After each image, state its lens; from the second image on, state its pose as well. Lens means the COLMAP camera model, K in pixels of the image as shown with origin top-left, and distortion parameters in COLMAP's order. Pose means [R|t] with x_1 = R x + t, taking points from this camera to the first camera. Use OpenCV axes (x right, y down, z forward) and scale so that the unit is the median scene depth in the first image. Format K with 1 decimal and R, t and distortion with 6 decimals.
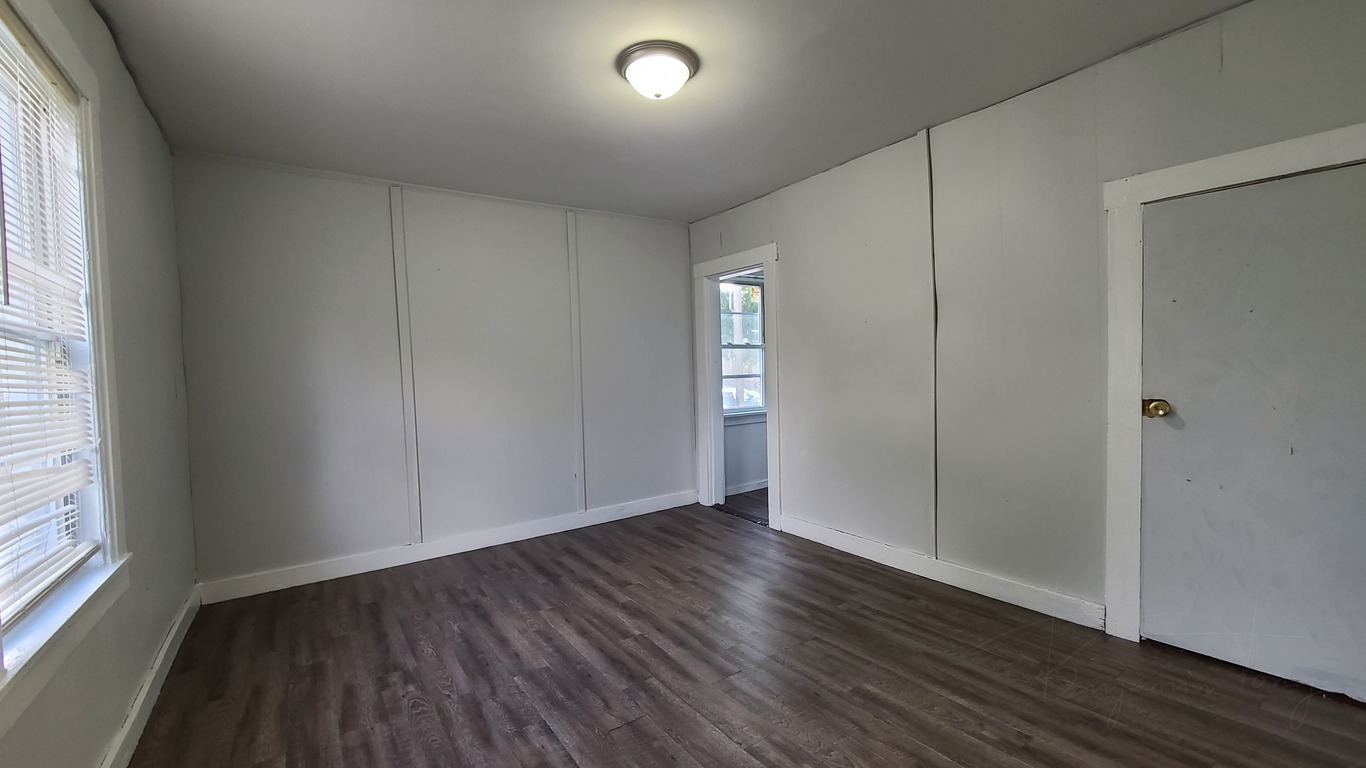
lens RADIAL K [[556.3, 0, 683.1], [0, 556.3, 381.5], [0, 0, 1]] dist [-0.001983, 0.000759]
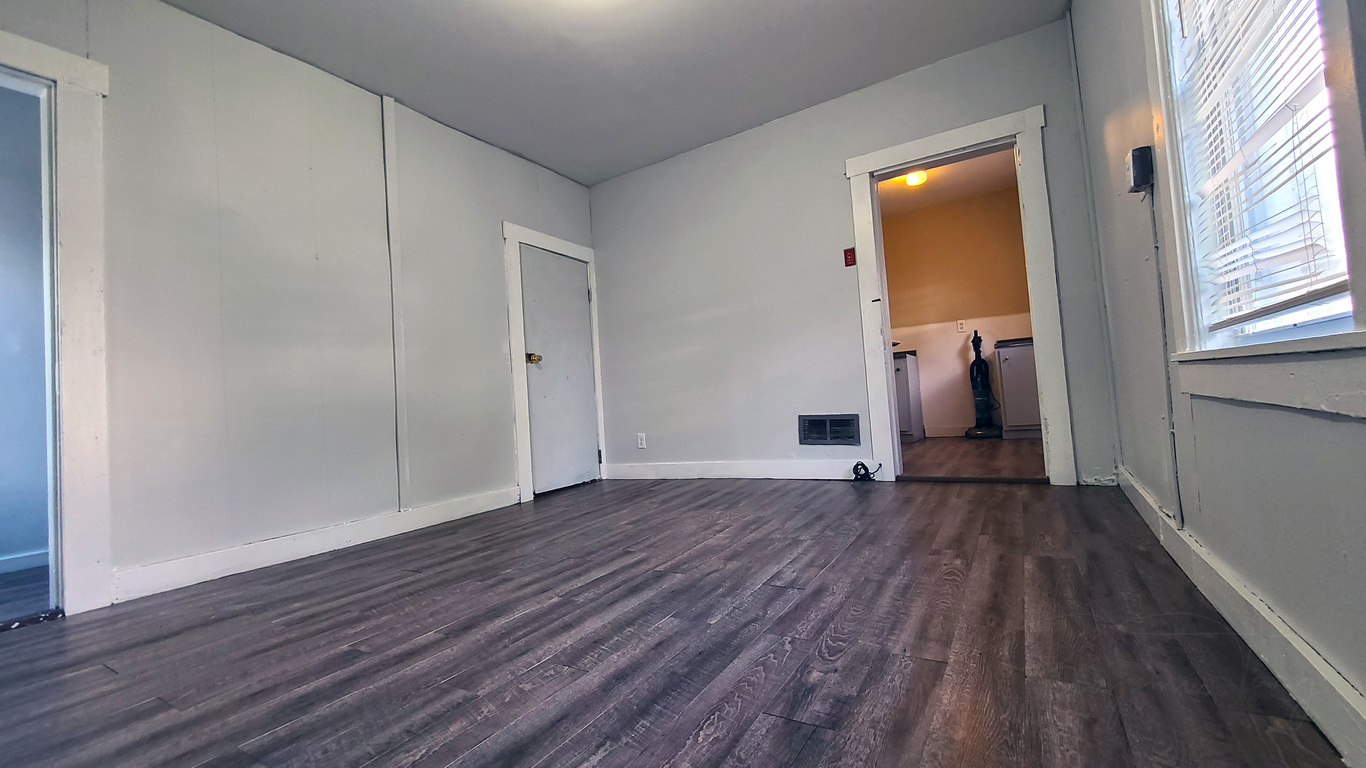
lens RADIAL K [[556.3, 0, 682.4], [0, 556.3, 381.6], [0, 0, 1]] dist [-0.001983, 0.000759]
pose [[-0.395741, 0.088504, 0.914088, -0.941066], [0.106238, 0.993075, -0.050158, 0.260603], [-0.912197, 0.077262, -0.402403, 1.277592]]
